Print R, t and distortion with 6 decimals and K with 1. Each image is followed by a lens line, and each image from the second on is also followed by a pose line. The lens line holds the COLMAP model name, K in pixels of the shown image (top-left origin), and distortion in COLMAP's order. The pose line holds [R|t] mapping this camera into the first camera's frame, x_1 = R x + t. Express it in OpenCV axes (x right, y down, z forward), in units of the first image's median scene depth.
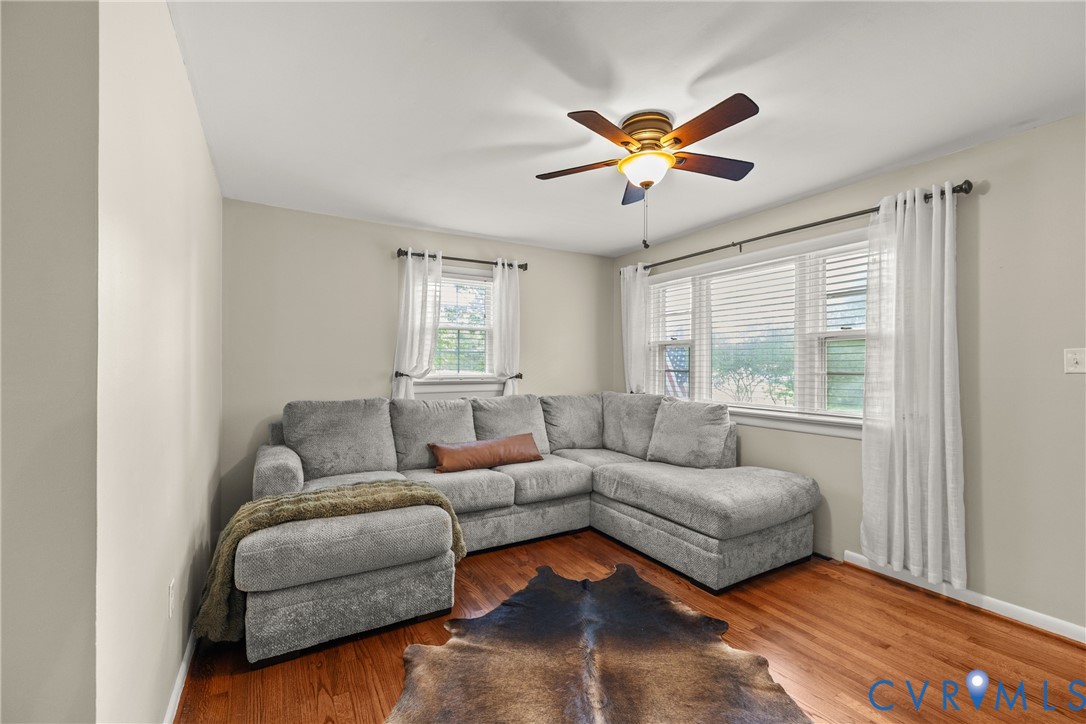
lens RADIAL K [[456.6, 0, 545.0], [0, 456.6, 361.8], [0, 0, 1]] dist [0.002124, 0.000586]
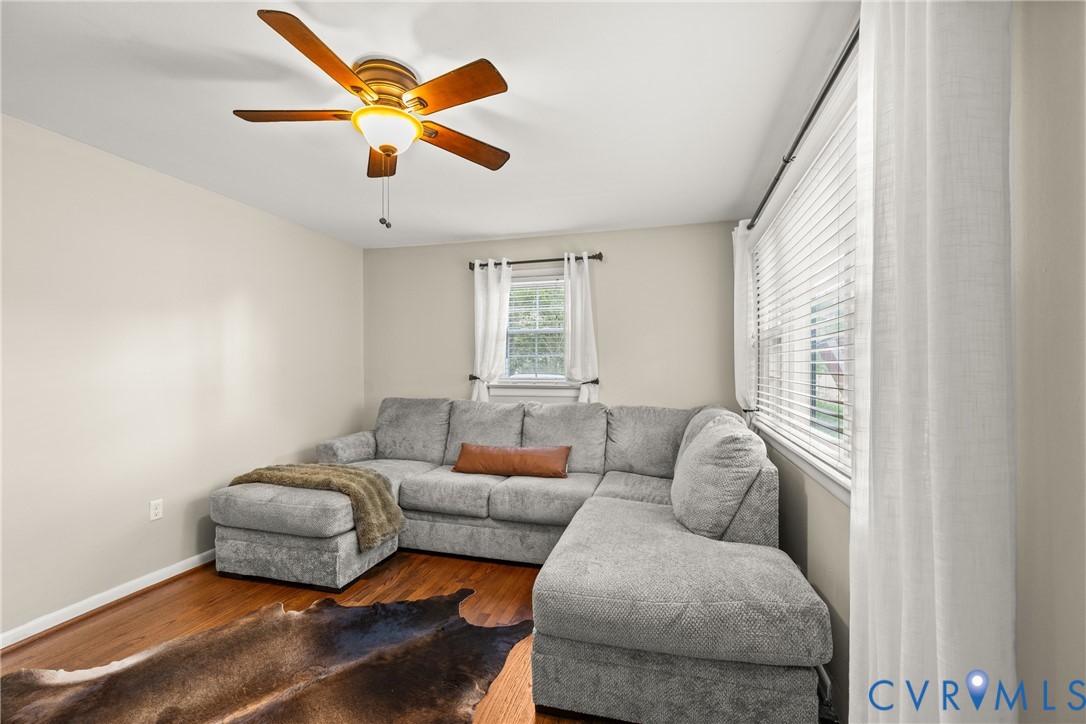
lens RADIAL K [[456.6, 0, 547.2], [0, 456.6, 363.8], [0, 0, 1]] dist [0.002124, 0.000586]
pose [[0.700682, -0.007893, -0.713430, 0.658334], [0.007143, 0.999966, -0.004048, 0.000267], [0.713438, -0.002260, 0.700715, 0.406994]]
